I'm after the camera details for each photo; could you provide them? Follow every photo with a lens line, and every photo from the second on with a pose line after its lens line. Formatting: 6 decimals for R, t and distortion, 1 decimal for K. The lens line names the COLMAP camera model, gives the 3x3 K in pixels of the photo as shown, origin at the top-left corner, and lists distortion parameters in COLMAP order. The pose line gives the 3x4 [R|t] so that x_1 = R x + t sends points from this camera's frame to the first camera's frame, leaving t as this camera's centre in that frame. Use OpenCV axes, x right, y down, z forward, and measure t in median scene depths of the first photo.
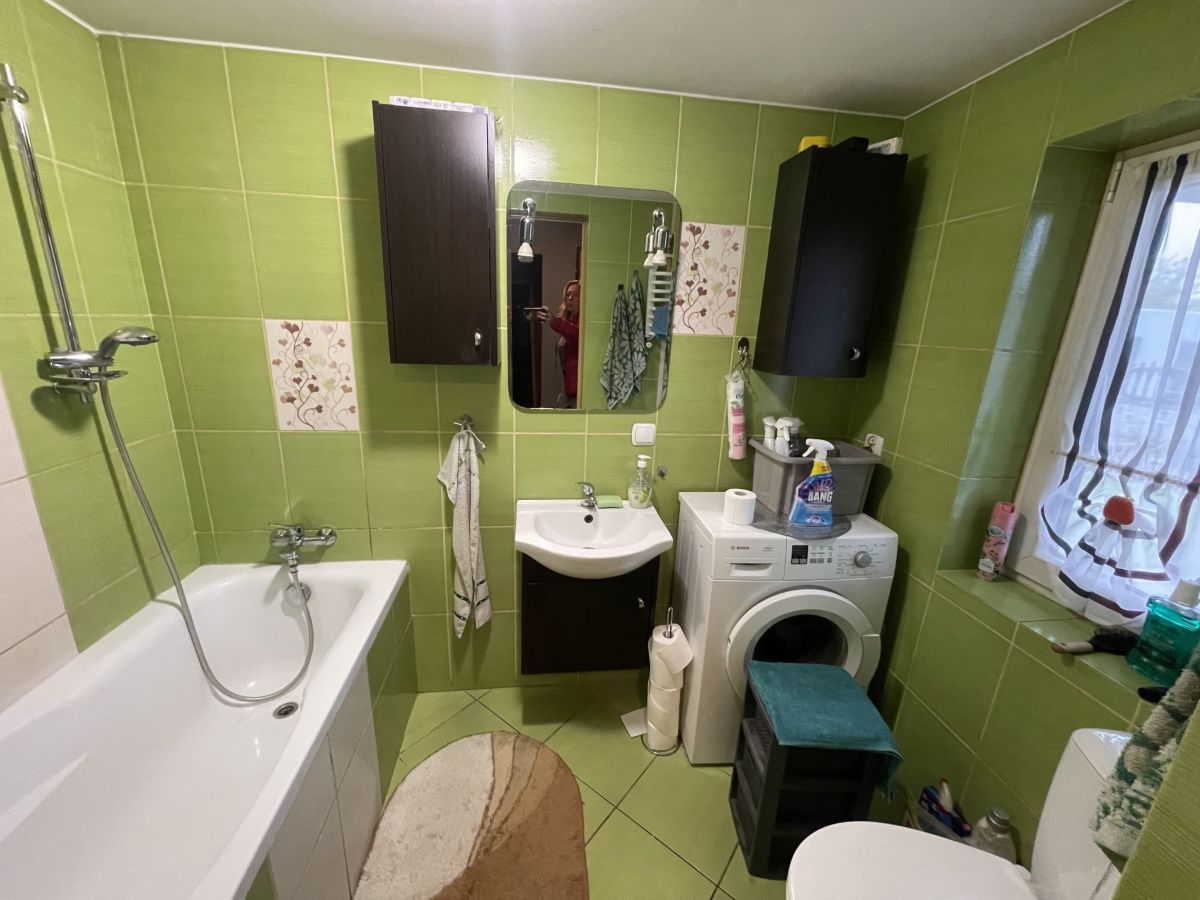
lens RADIAL K [[478.9, 0, 601.9], [0, 478.9, 454.3], [0, 0, 1]] dist [0.002911, -0.000134]
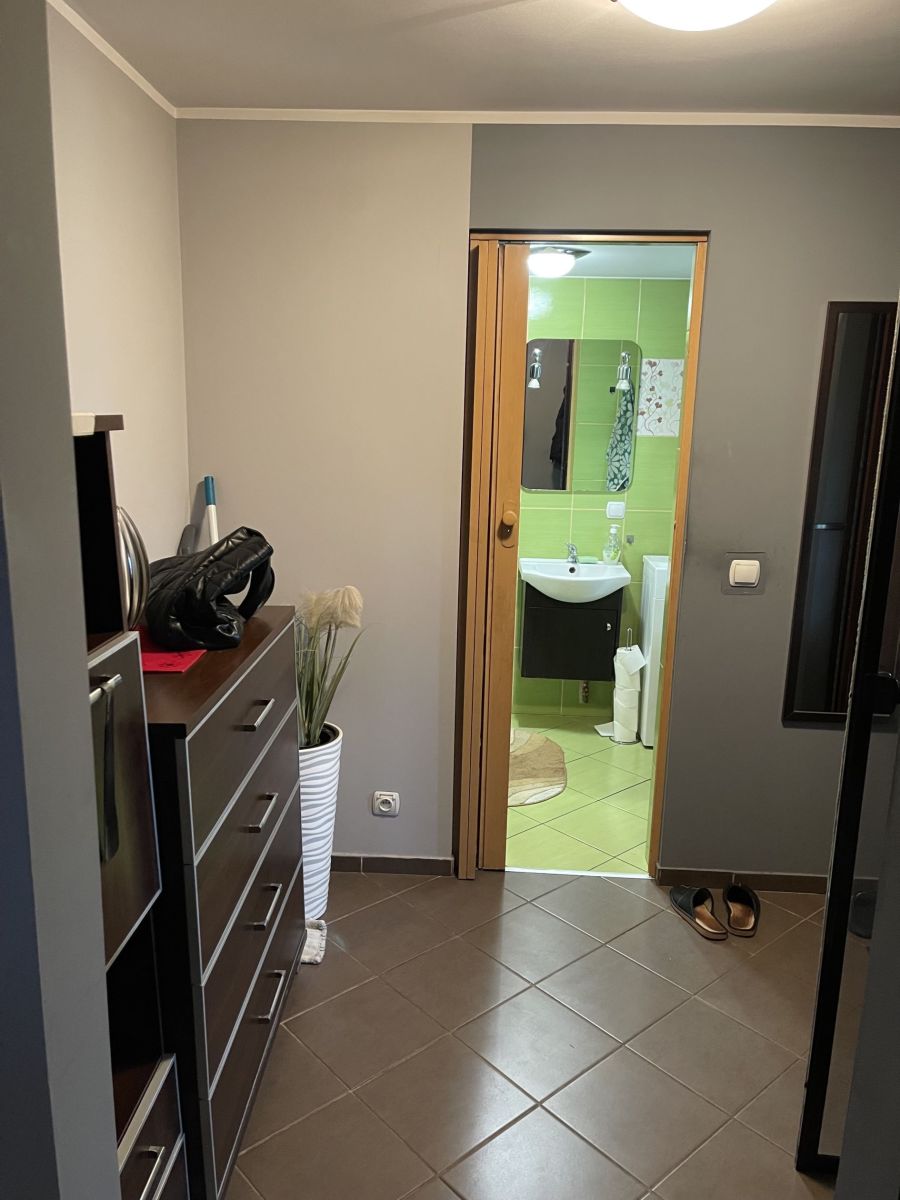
lens RADIAL K [[904.0, 0, 445.0], [0, 904.0, 601.8], [0, 0, 1]] dist [0.003913, 0.003512]
pose [[0.983080, 0.019737, -0.182109, 0.089566], [-0.031250, 0.997675, -0.060567, 0.407526], [0.180490, 0.065234, 0.981411, -1.651506]]
